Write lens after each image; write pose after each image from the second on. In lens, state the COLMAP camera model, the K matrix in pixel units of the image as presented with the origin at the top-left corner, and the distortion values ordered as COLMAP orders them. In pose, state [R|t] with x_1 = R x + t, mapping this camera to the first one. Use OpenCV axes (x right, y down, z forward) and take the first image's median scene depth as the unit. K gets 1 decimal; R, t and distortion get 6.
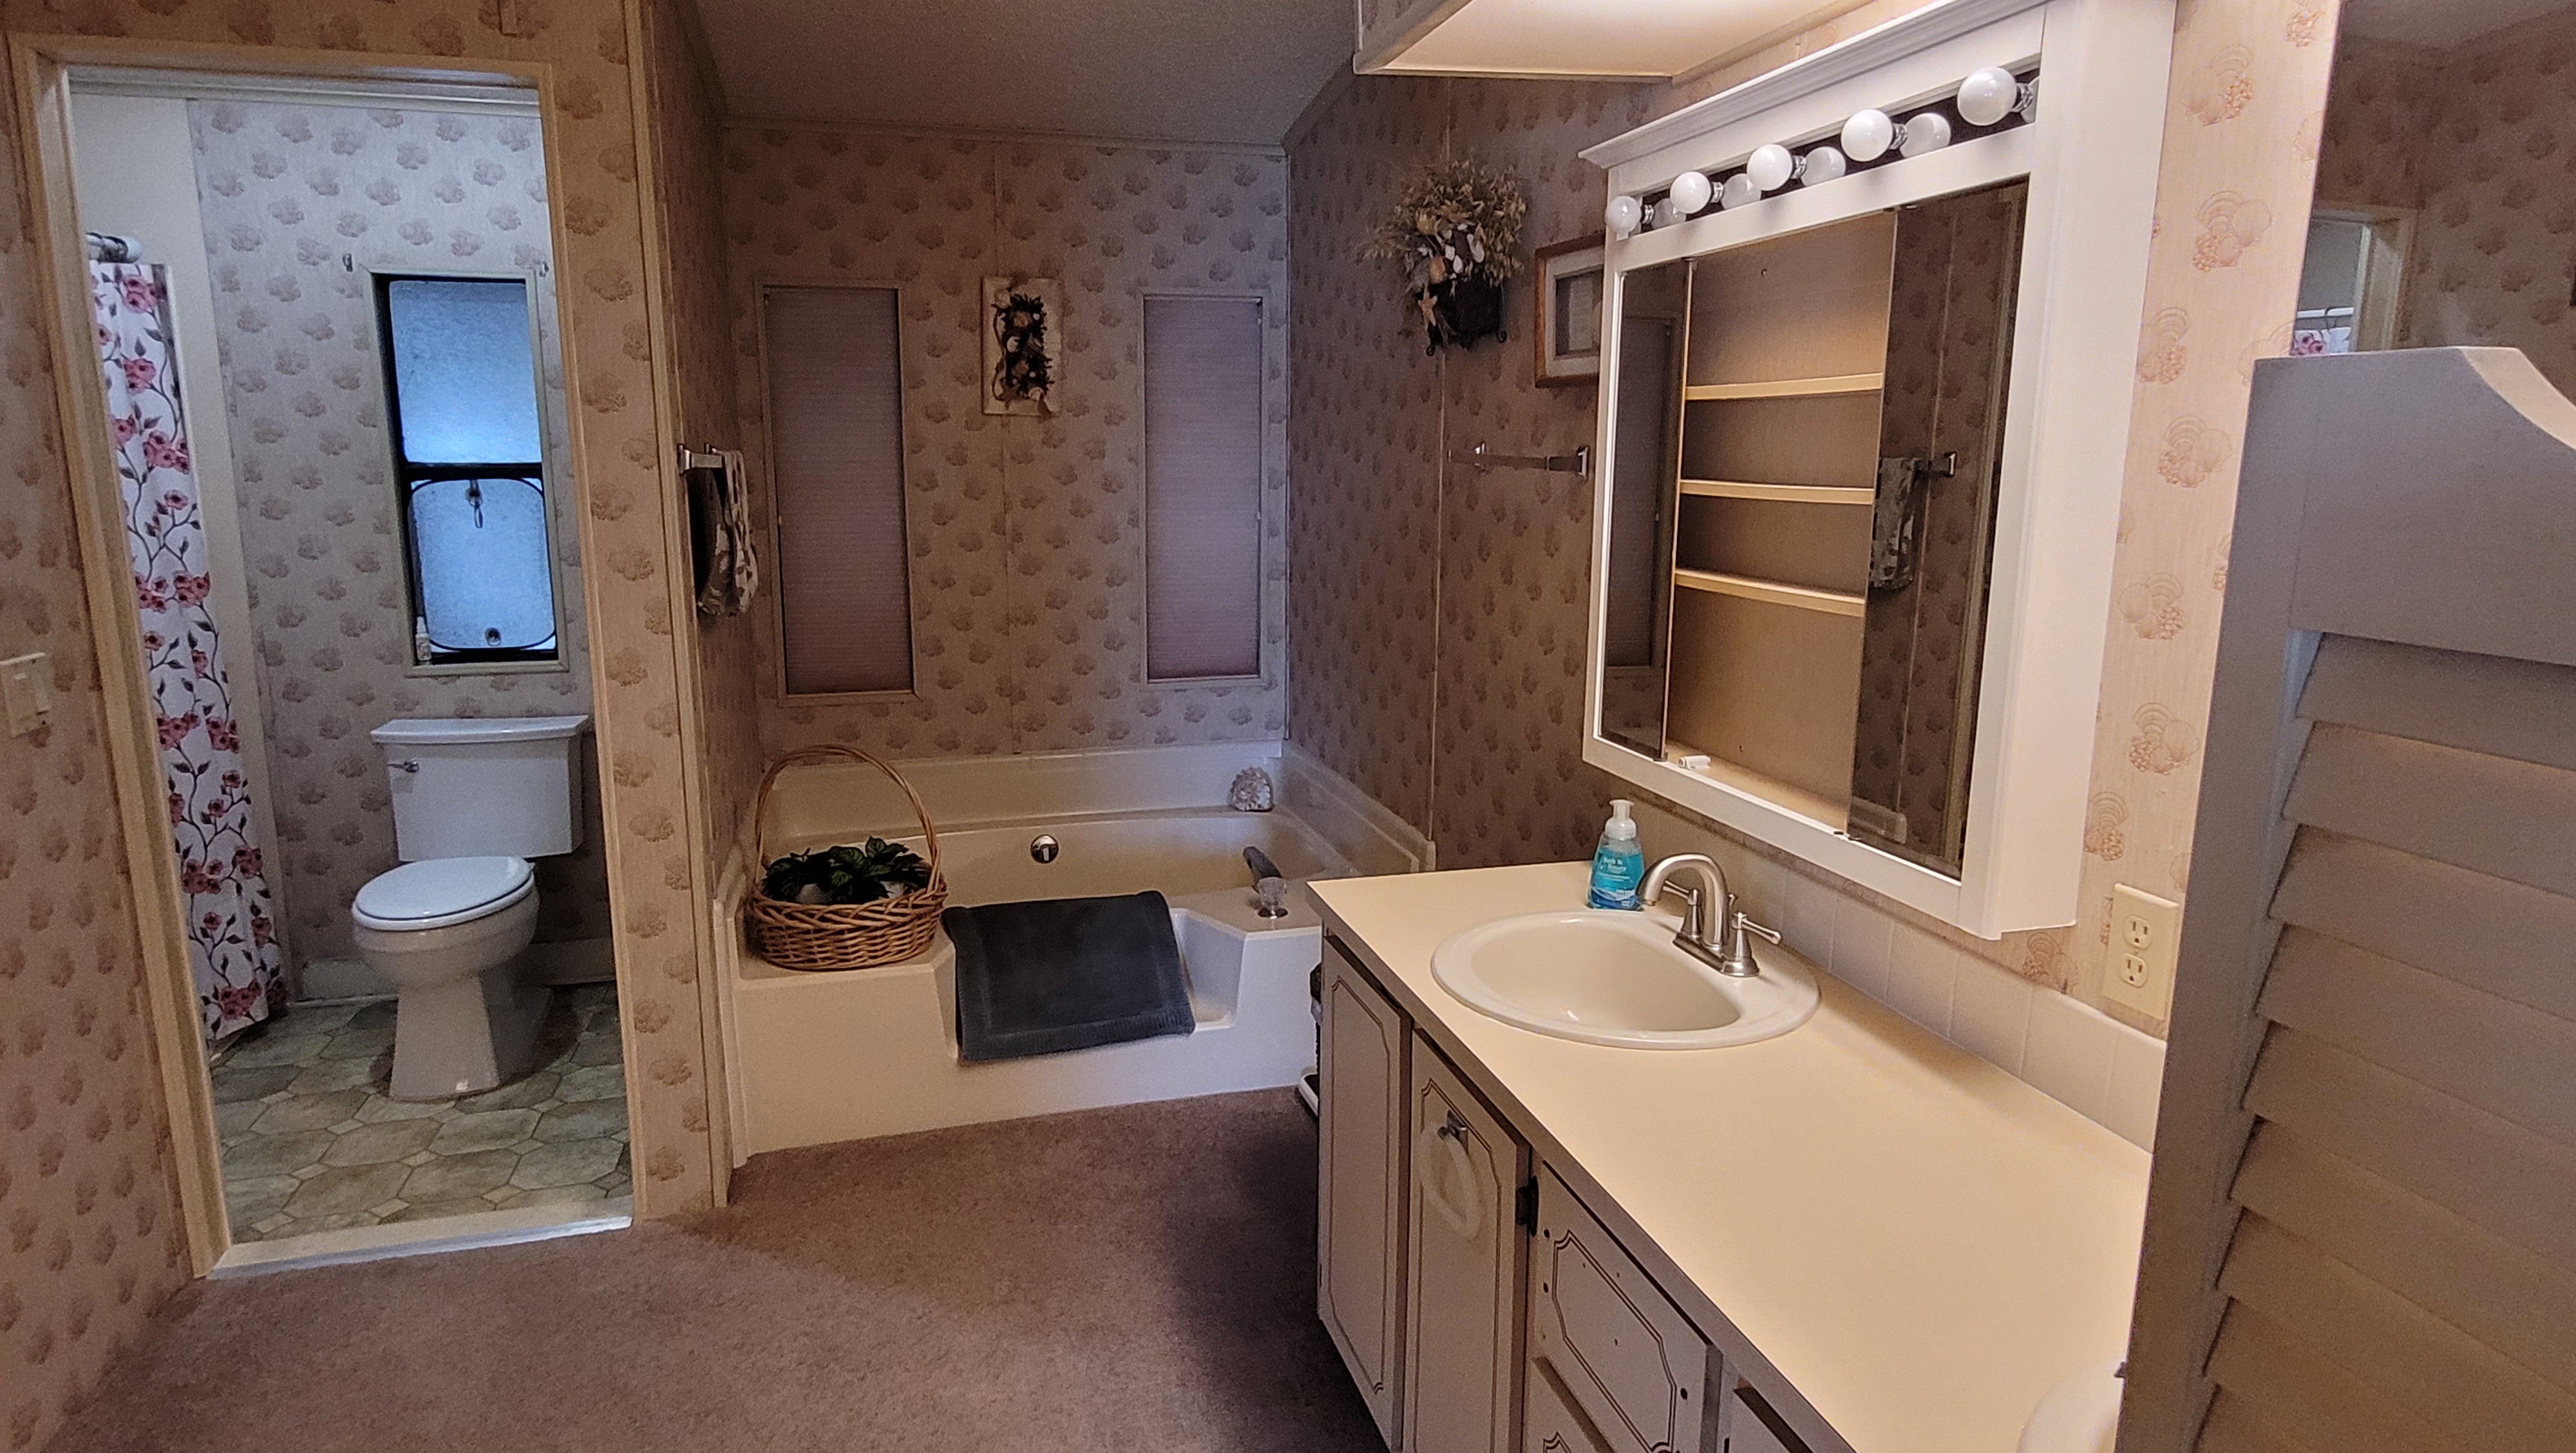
lens RADIAL K [[1457.7, 0, 1303.2], [0, 1457.7, 713.7], [0, 0, 1]] dist [0.004211, 0.000258]
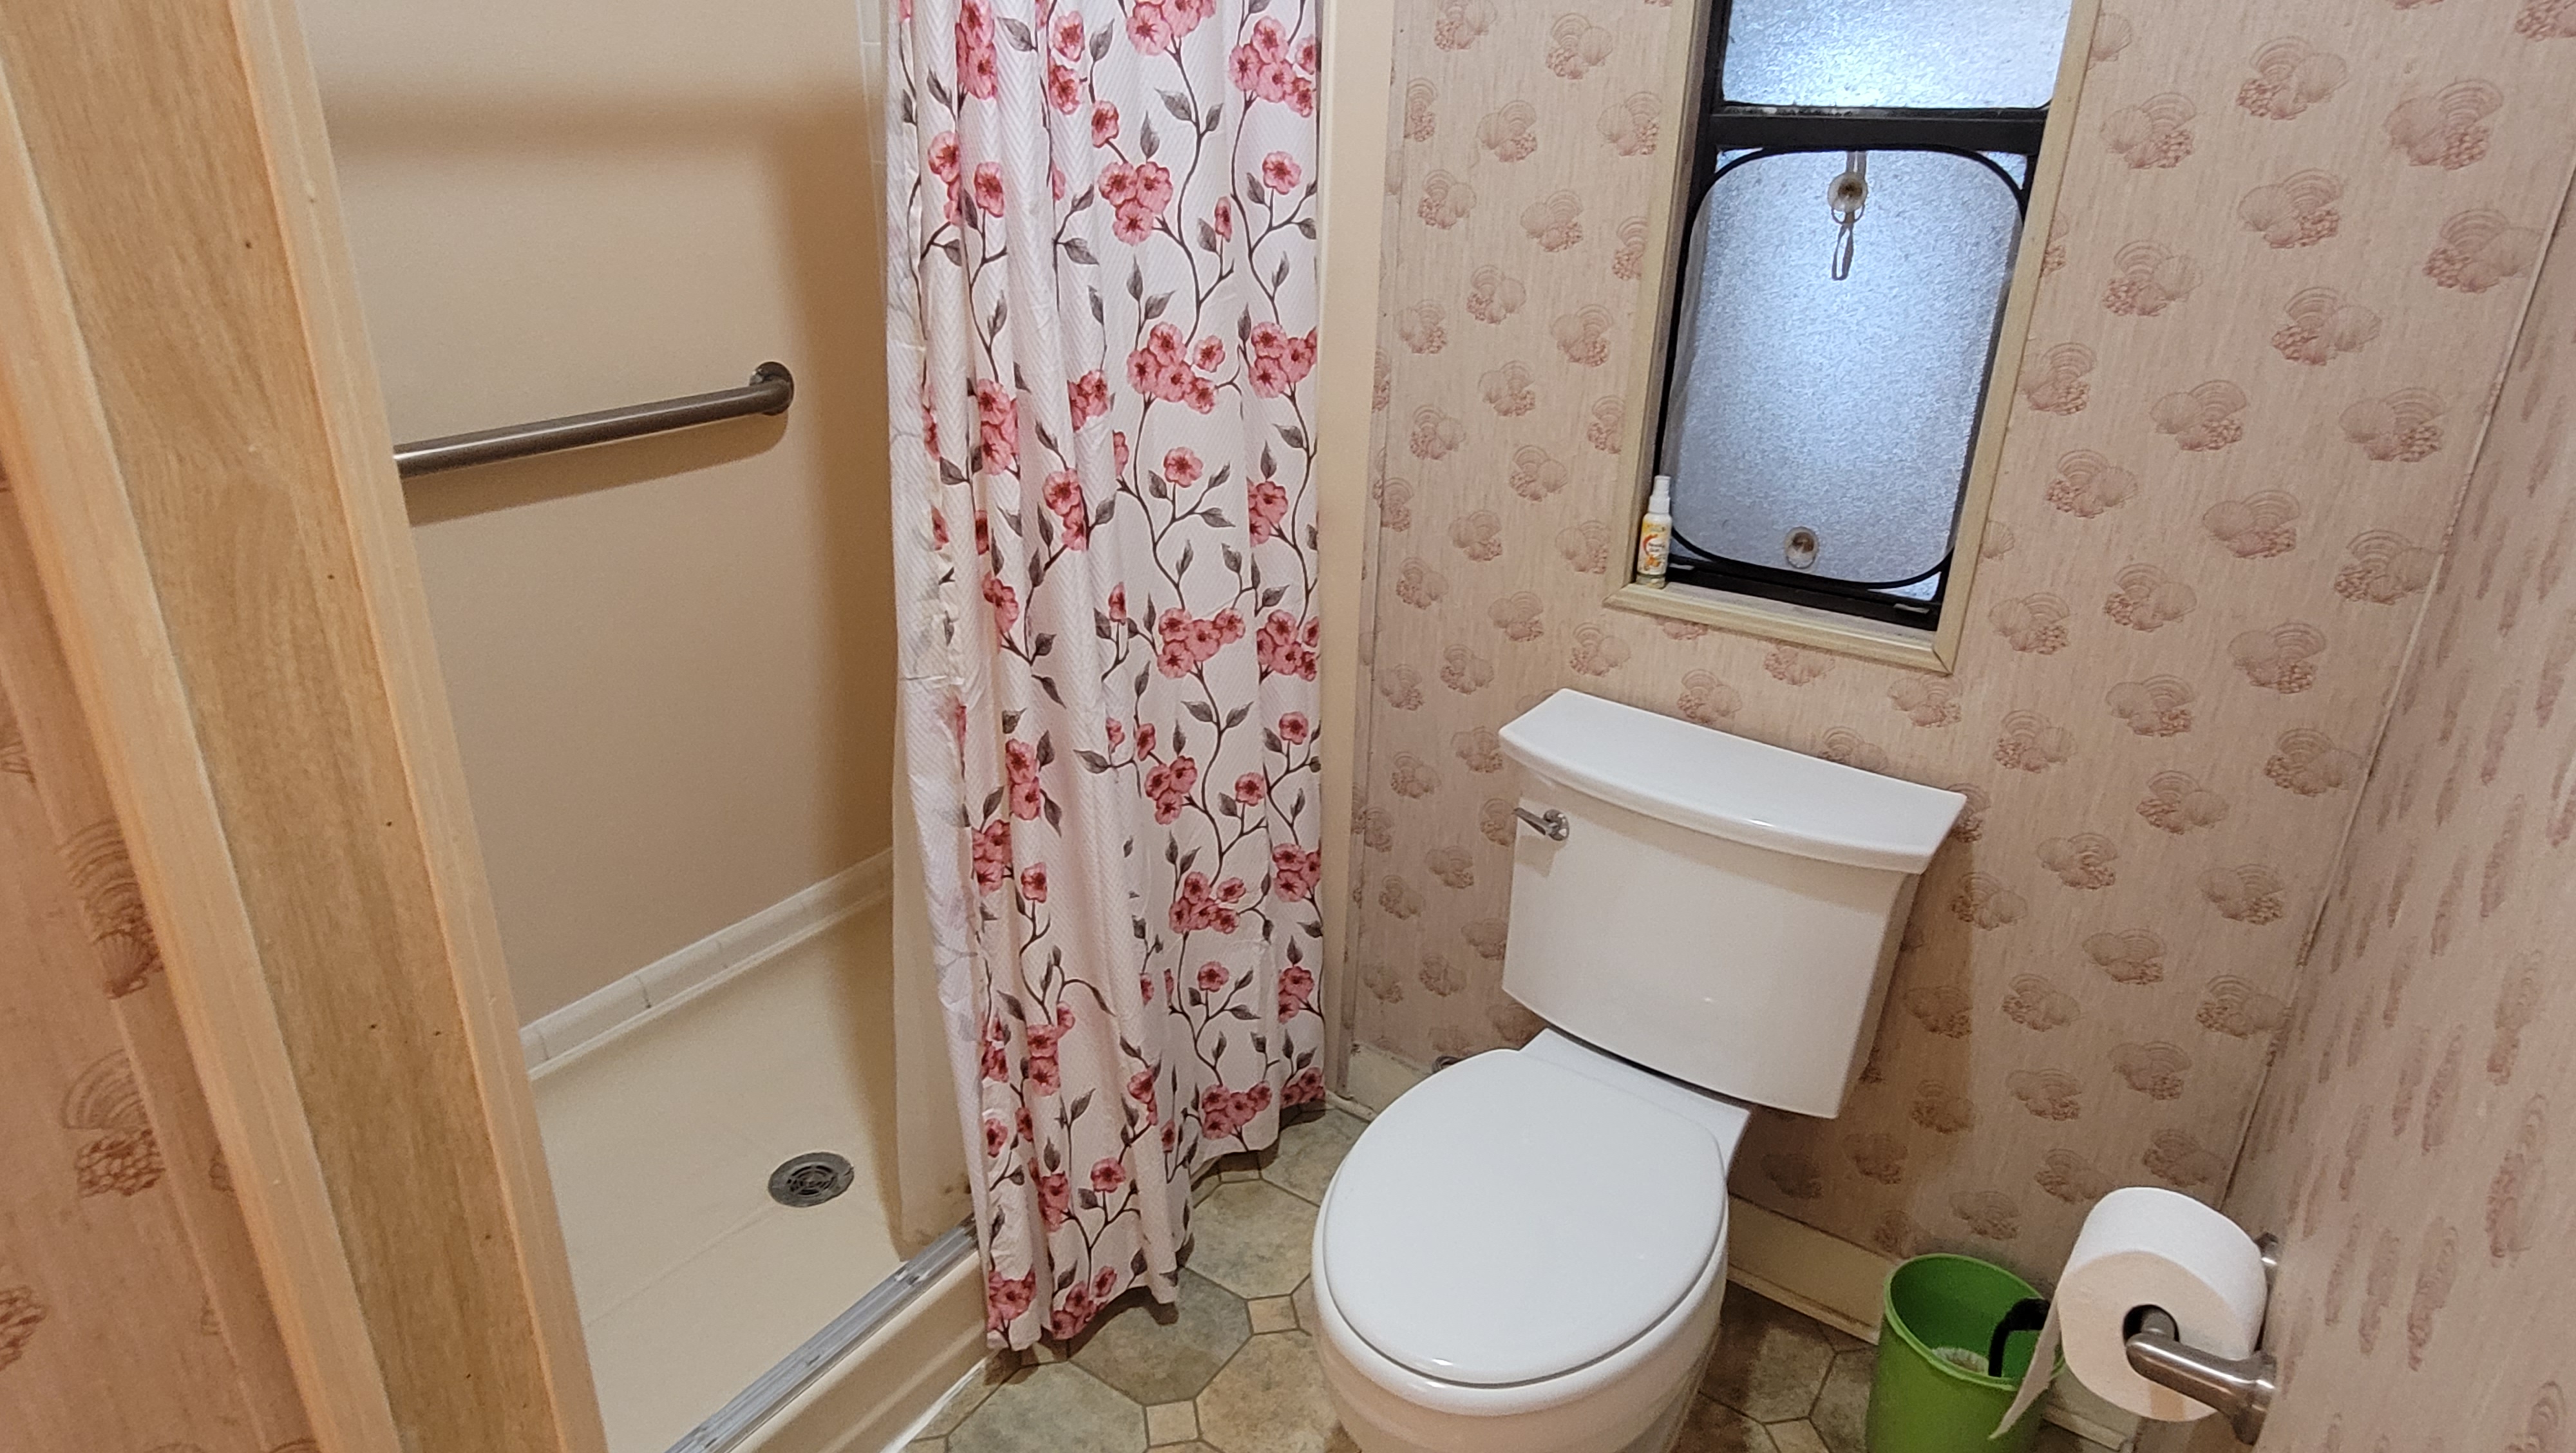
lens RADIAL K [[1457.7, 0, 1303.2], [0, 1457.7, 713.7], [0, 0, 1]] dist [0.004211, 0.000258]
pose [[0.661745, 0.300844, -0.686722, -0.356585], [-0.160033, 0.951530, 0.262640, -0.097002], [0.732450, -0.063902, 0.677815, 0.623333]]
